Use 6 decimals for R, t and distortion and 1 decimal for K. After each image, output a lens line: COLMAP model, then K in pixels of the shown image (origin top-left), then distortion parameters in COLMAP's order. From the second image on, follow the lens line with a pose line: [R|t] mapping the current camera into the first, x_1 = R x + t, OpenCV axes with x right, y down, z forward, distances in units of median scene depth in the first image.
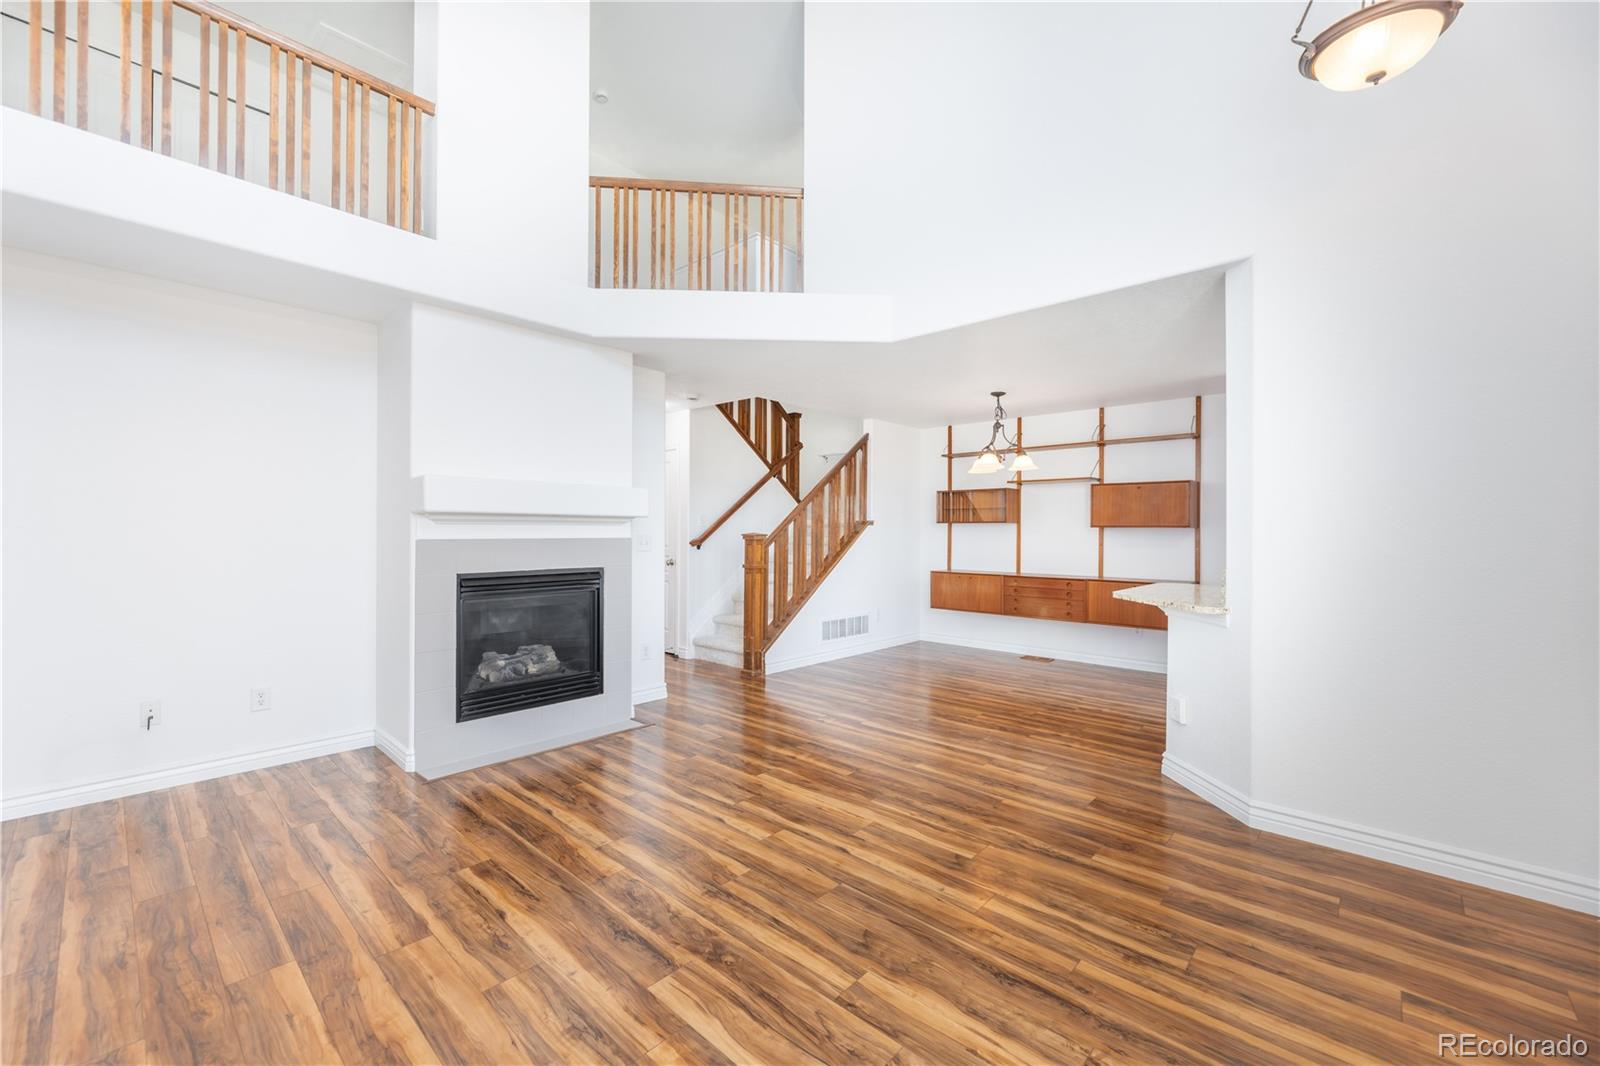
lens RADIAL K [[643.5, 0, 797.8], [0, 643.5, 523.9], [0, 0, 1]] dist [-0.001388, 0.000729]
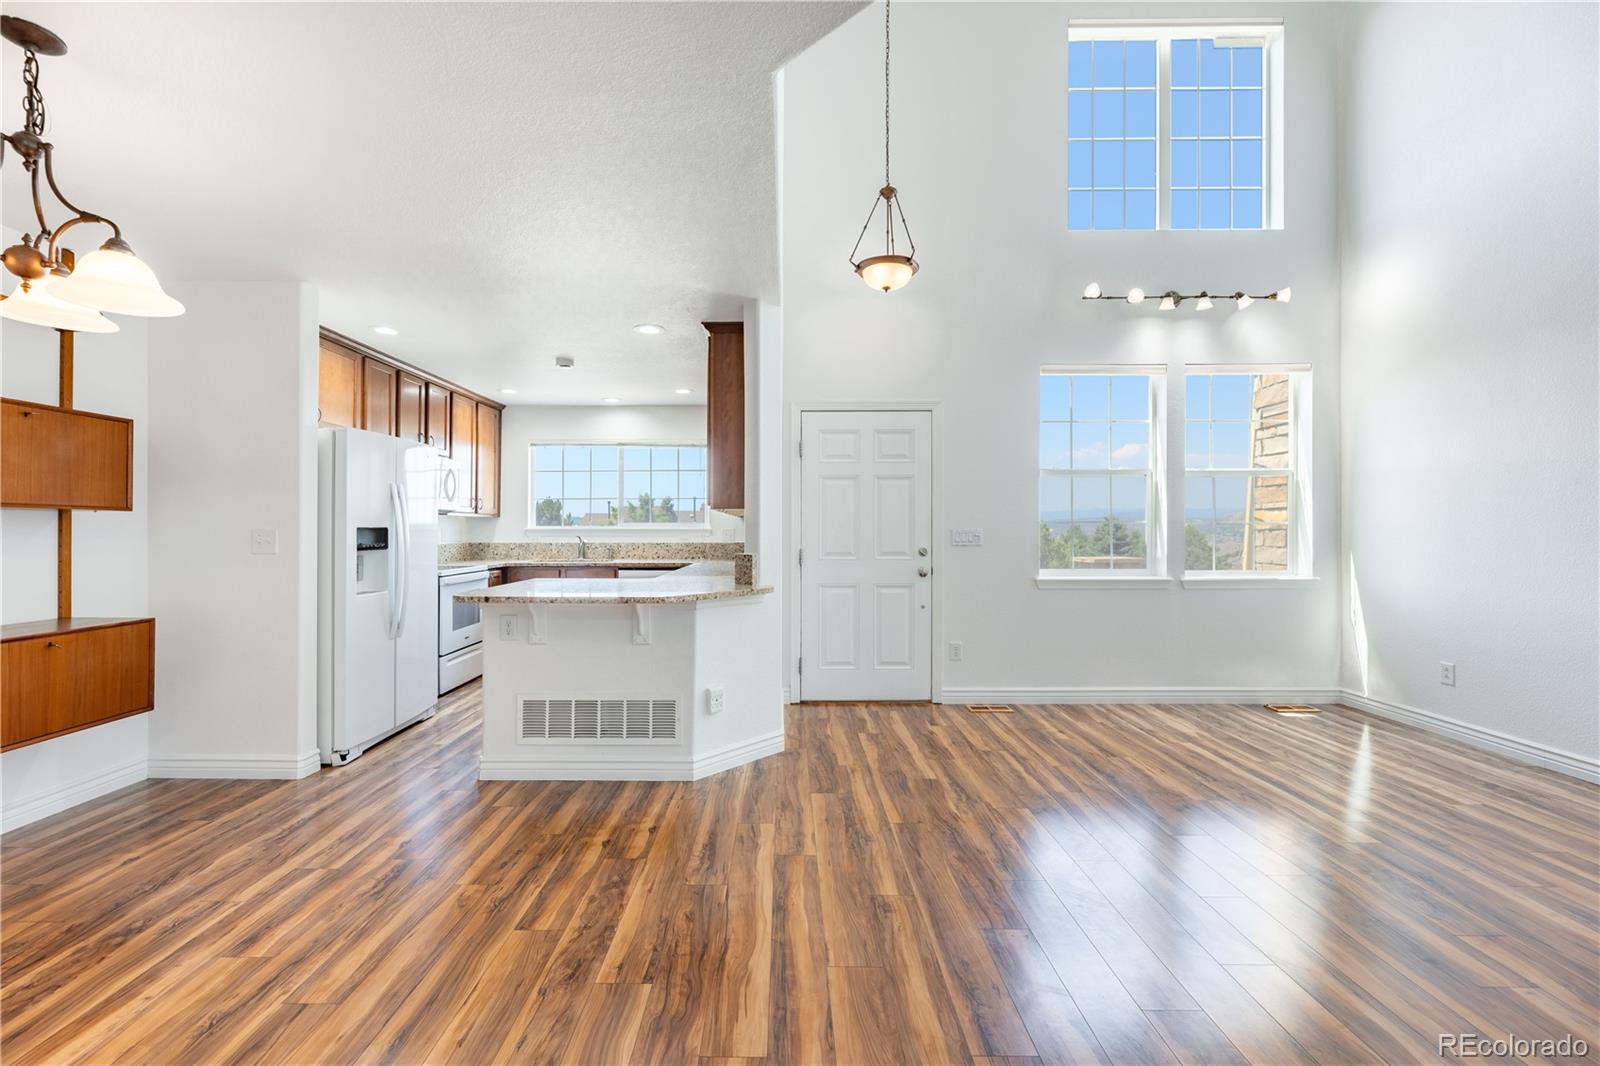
lens RADIAL K [[655.5, 0, 781.5], [0, 655.5, 527.3], [0, 0, 1]] dist [-0.000930, -0.000354]
pose [[-0.669195, -0.000906, 0.743086, -0.126426], [-0.011152, 0.999899, -0.008824, 0.016411], [-0.743003, -0.014192, -0.669138, 0.887739]]
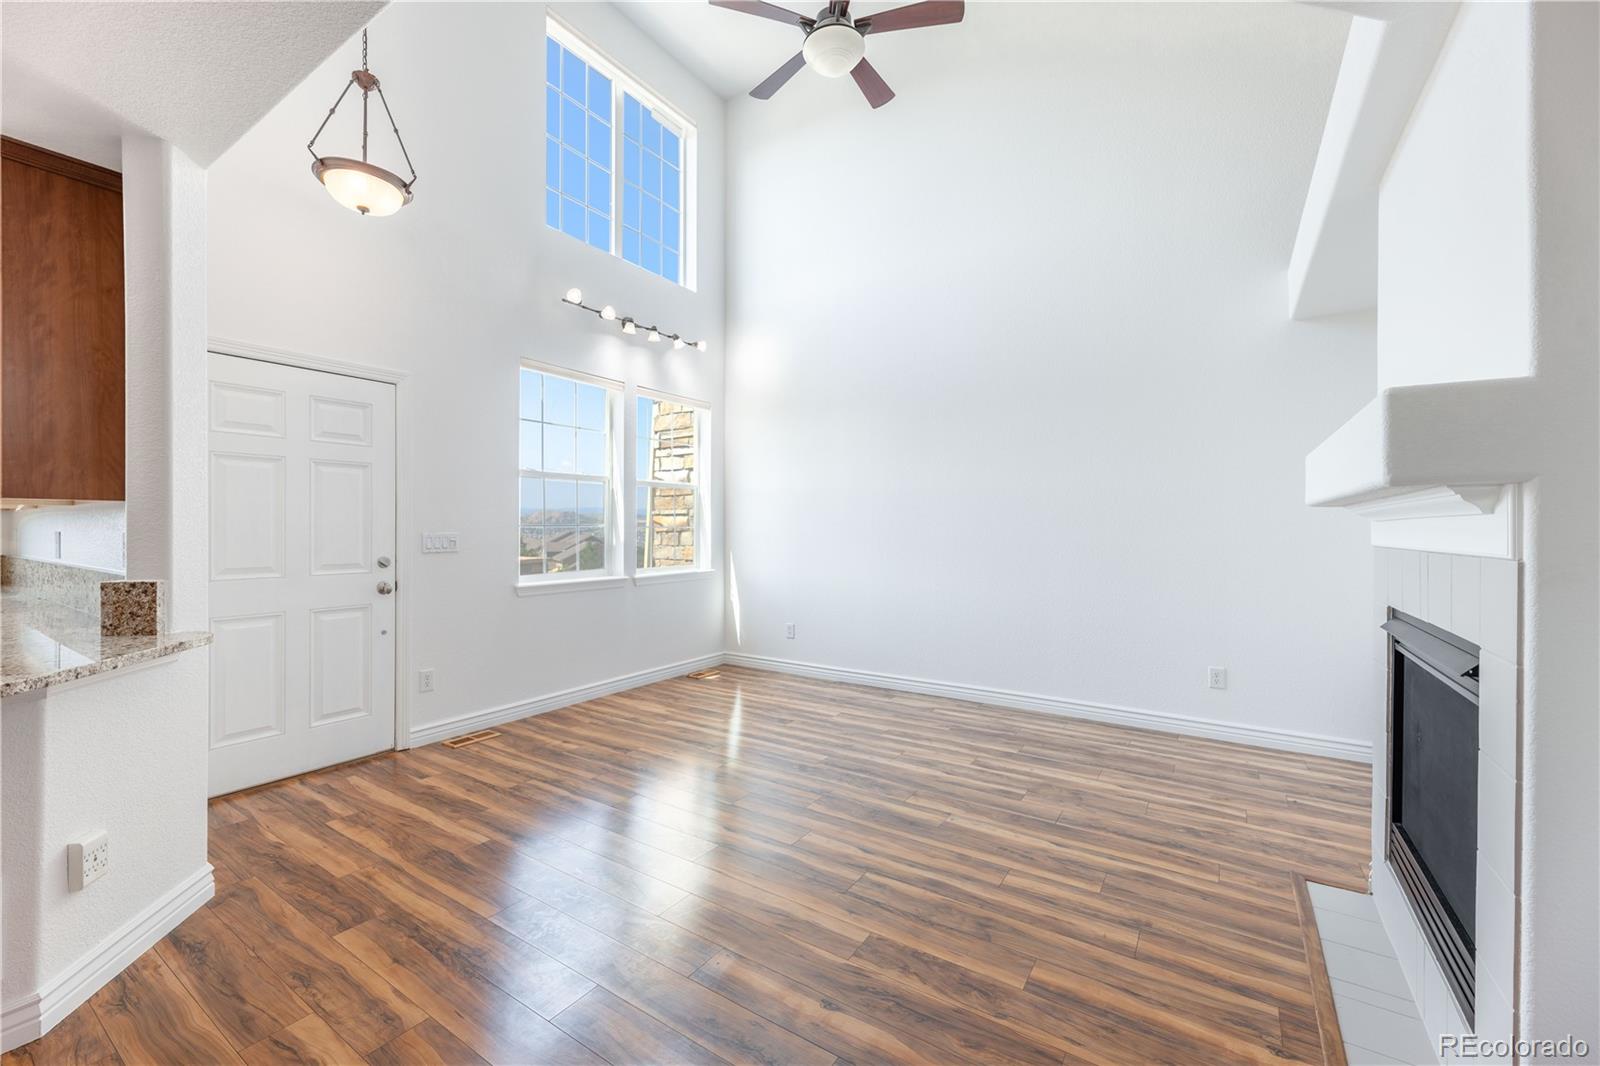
lens RADIAL K [[643.5, 0, 794.3], [0, 643.5, 531.3], [0, 0, 1]] dist [-0.001388, 0.000729]
pose [[-0.987797, -0.006880, -0.155595, 0.057238], [-0.005655, 0.999949, -0.008316, 0.010721], [0.155645, -0.007335, -0.987786, 0.892836]]
